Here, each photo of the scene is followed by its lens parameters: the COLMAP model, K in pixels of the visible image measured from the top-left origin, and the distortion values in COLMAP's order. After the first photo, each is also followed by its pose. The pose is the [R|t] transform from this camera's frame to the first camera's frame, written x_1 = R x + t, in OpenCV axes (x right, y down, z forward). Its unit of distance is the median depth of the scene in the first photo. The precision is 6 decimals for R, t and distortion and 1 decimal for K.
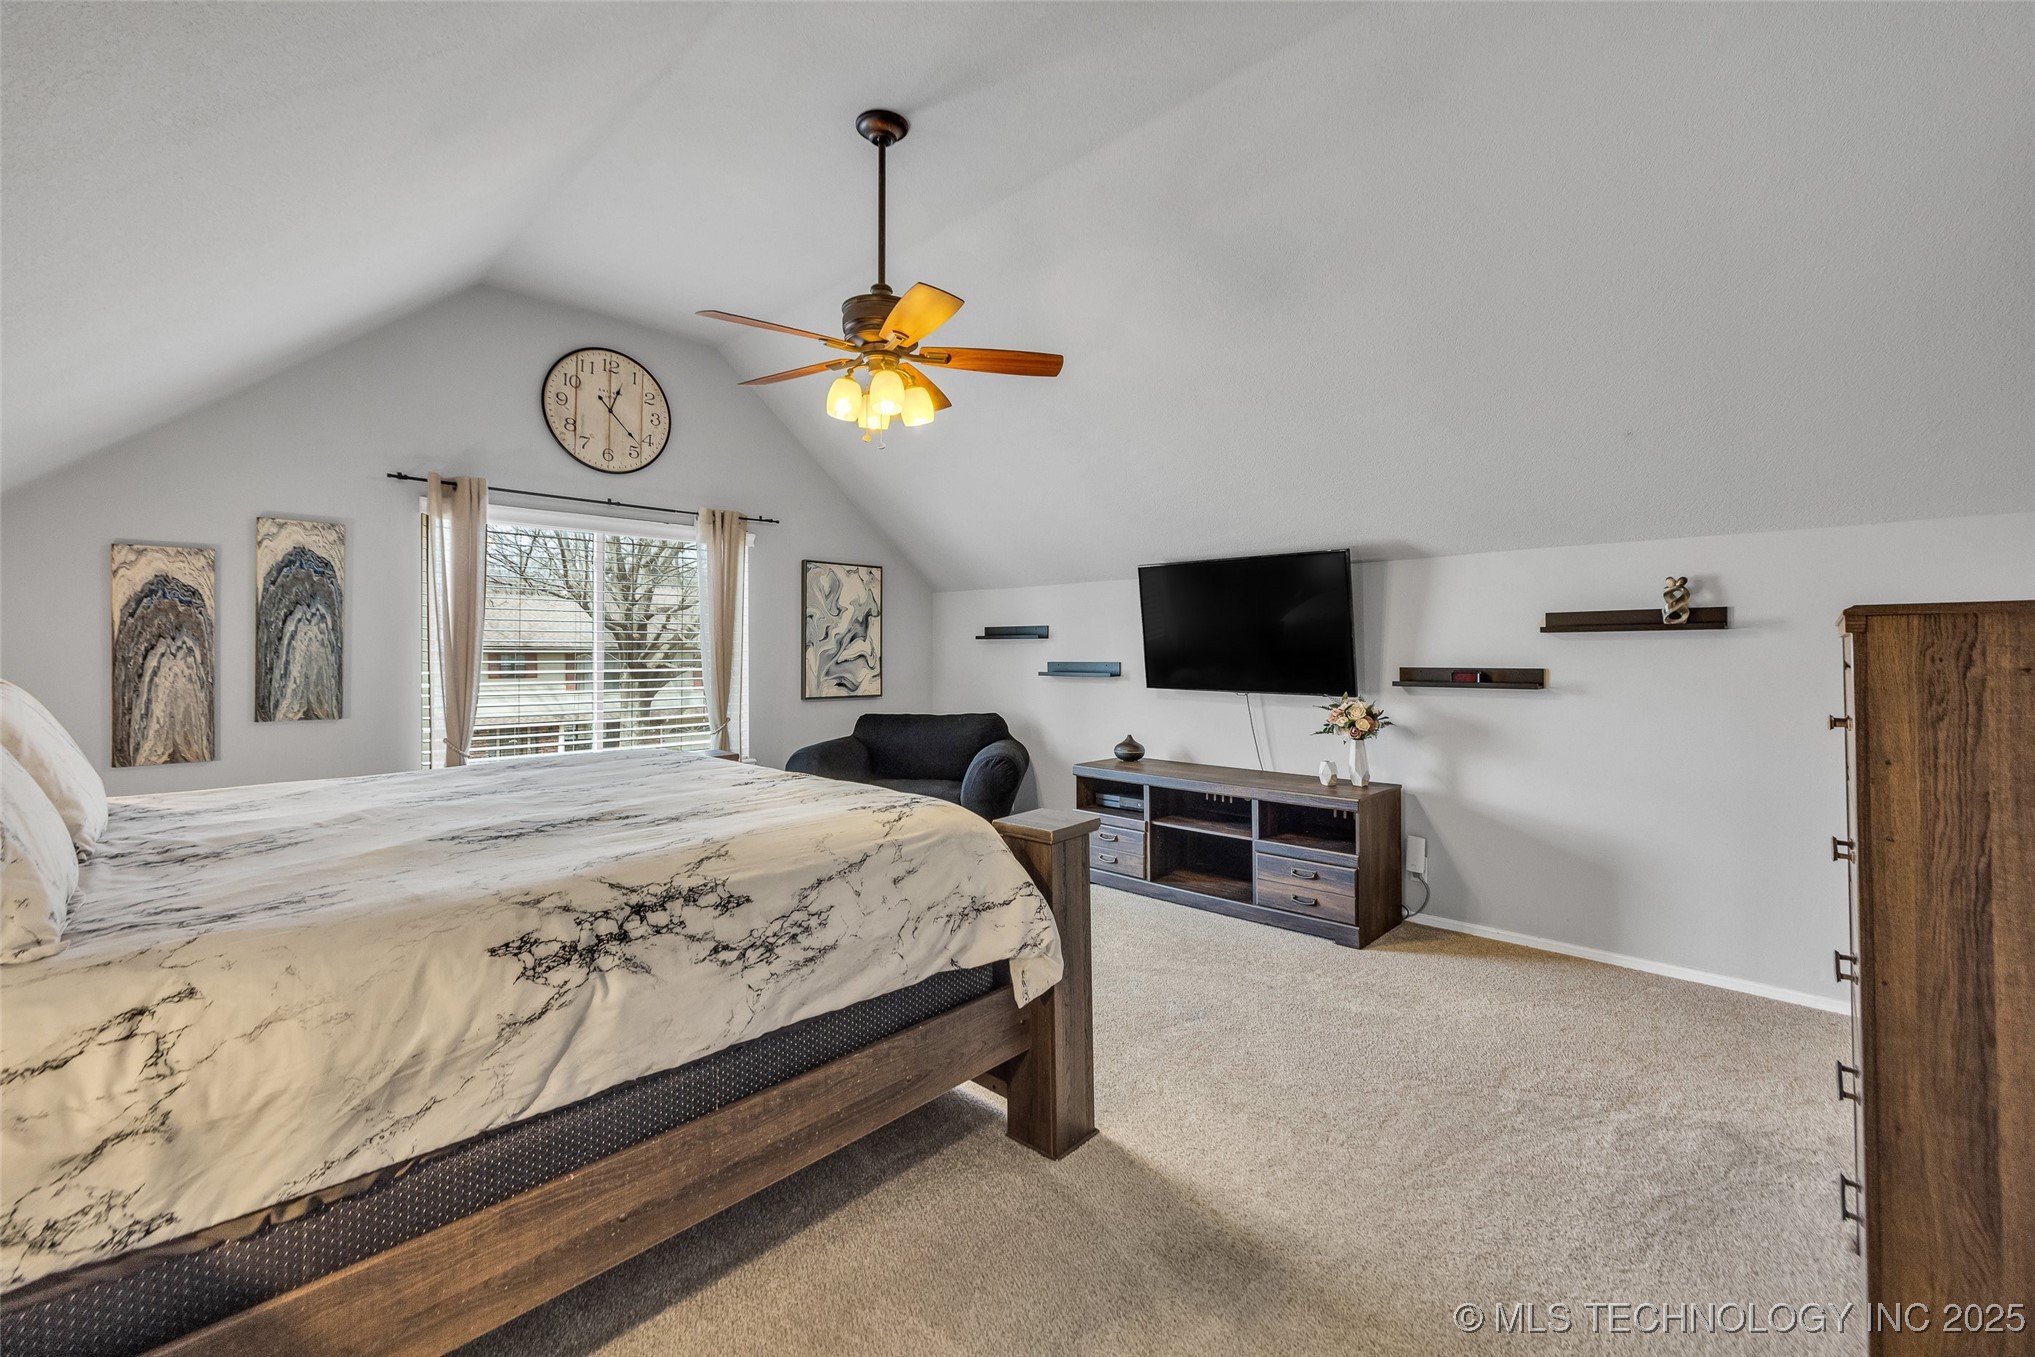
lens RADIAL K [[855.1, 0, 1016.0], [0, 855.1, 657.7], [0, 0, 1]] dist [0.000916, 0.000336]
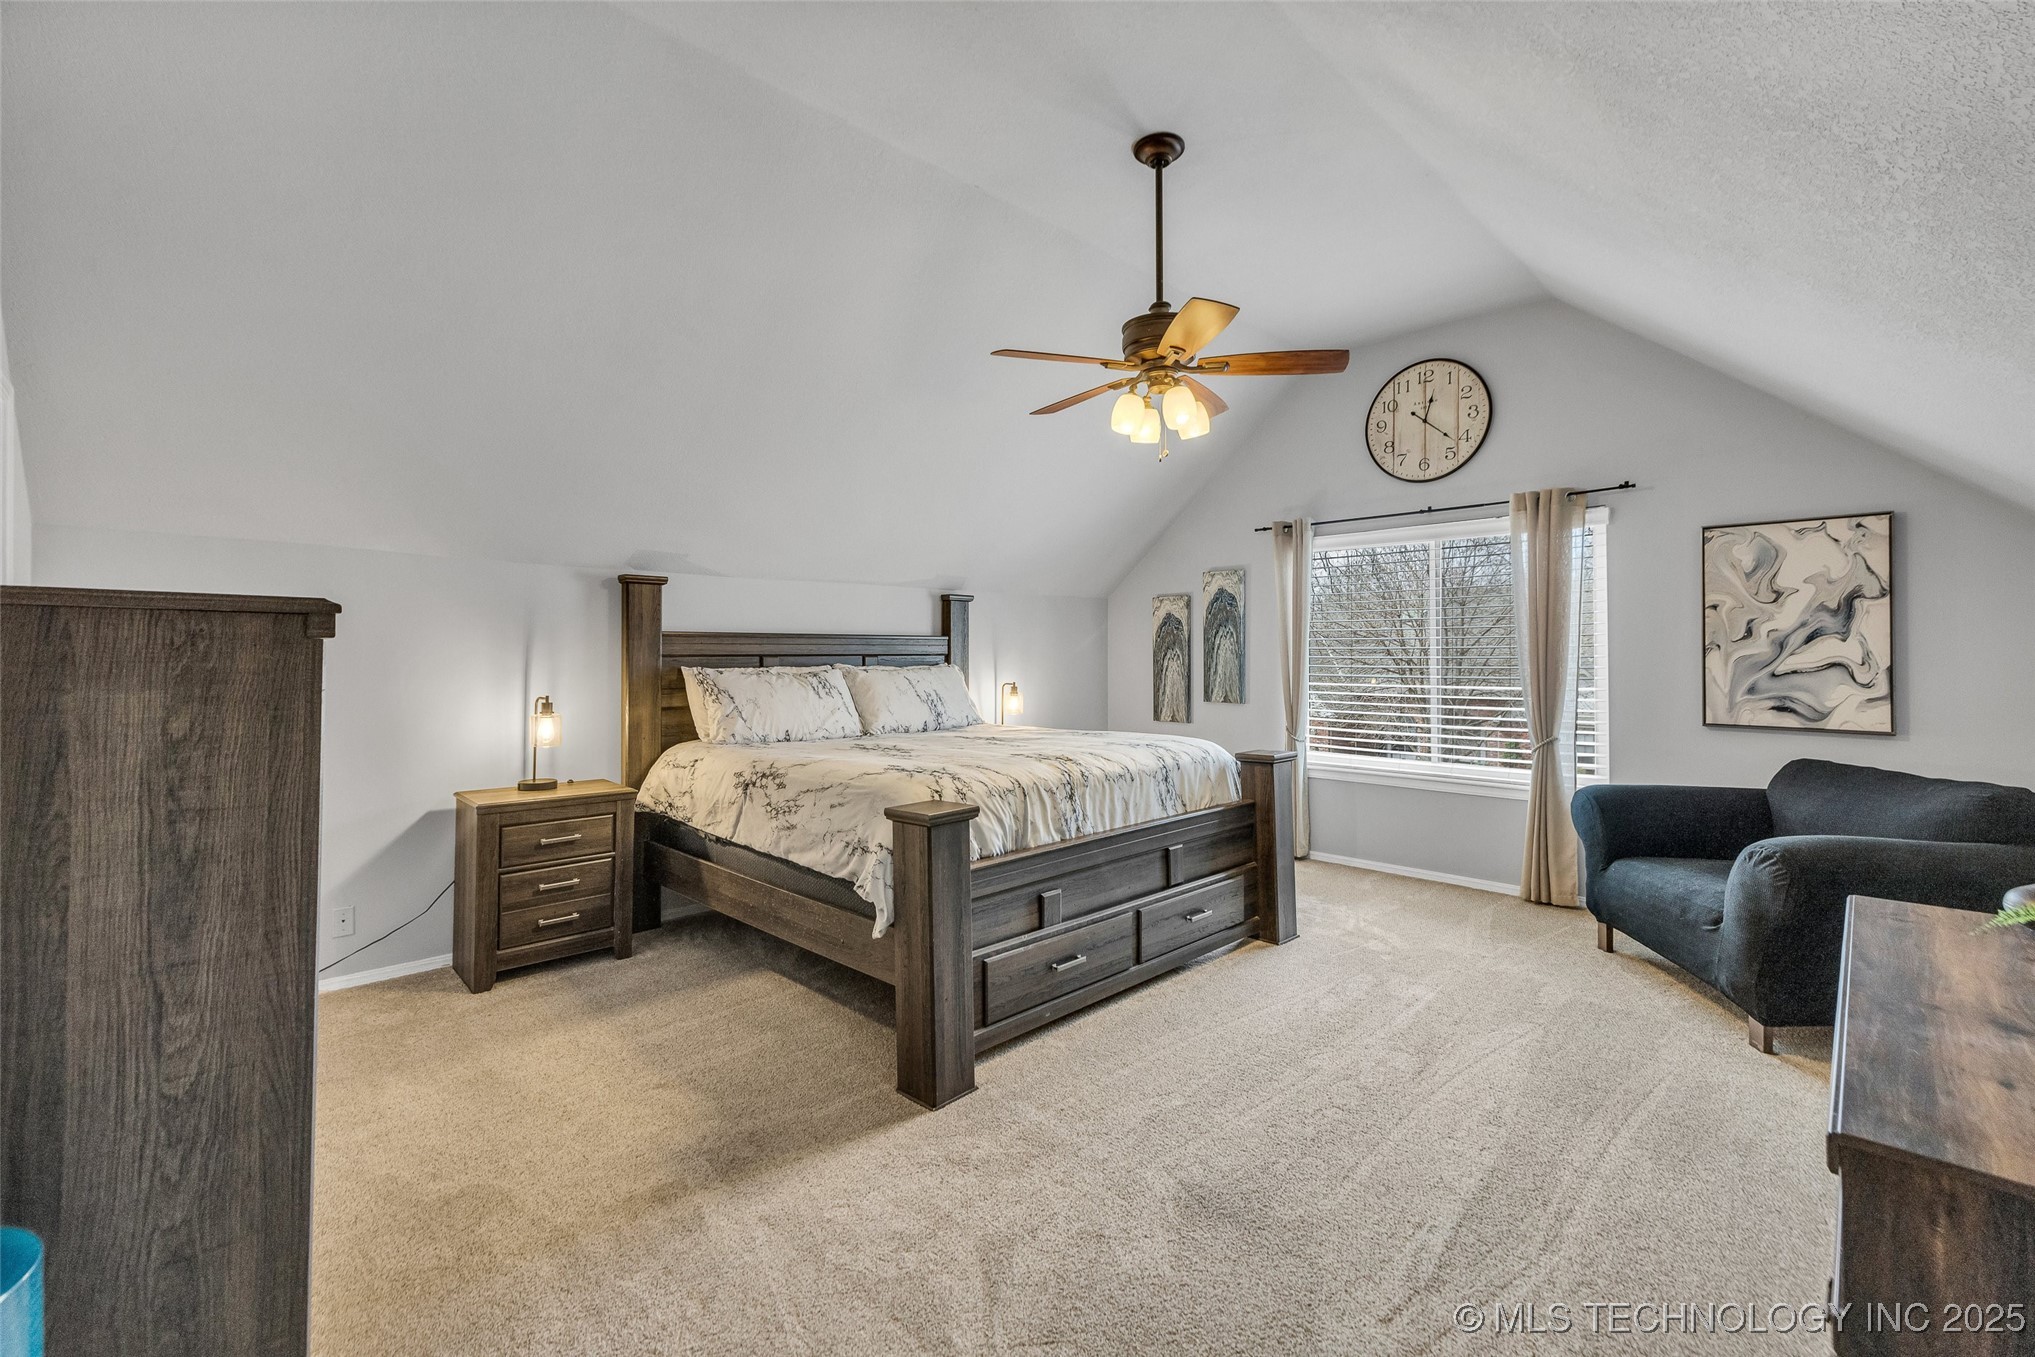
lens RADIAL K [[855.1, 0, 1014.0], [0, 855.1, 658.1], [0, 0, 1]] dist [0.000916, 0.000336]
pose [[-0.019982, 0.002930, -0.999796, 0.565368], [-0.006487, 0.999974, 0.003060, -0.006437], [0.999779, 0.006547, -0.019962, 0.545300]]
